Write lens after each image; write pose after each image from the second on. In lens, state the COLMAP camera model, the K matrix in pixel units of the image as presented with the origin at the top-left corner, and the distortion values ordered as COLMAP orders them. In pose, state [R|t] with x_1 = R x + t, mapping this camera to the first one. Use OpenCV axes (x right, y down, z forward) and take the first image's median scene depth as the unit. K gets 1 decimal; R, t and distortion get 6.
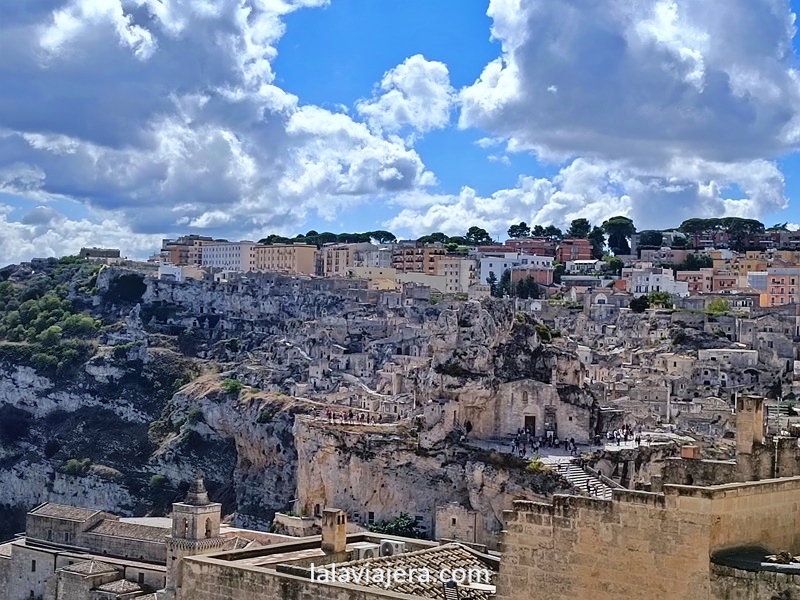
lens RADIAL K [[1516.1, 0, 399.5], [0, 1516.1, 297.1], [0, 0, 1]] dist [0.150616, 0.000000]
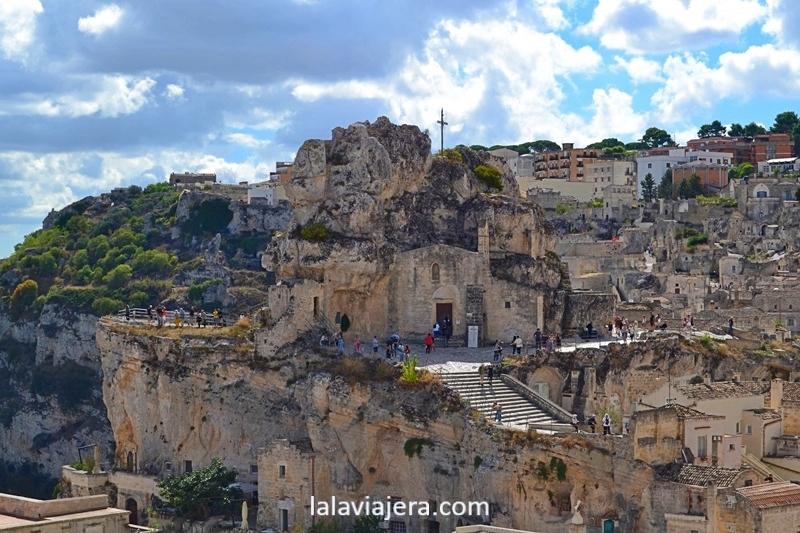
lens RADIAL K [[1762.7, 0, 400.0], [0, 1762.7, 269.3], [0, 0, 1]] dist [-0.056229, 0.000000]
pose [[0.990654, -0.033231, -0.132291, 0.160447], [0.035010, 0.999325, 0.011147, 0.054640], [0.131831, -0.015675, 0.991148, 0.278663]]
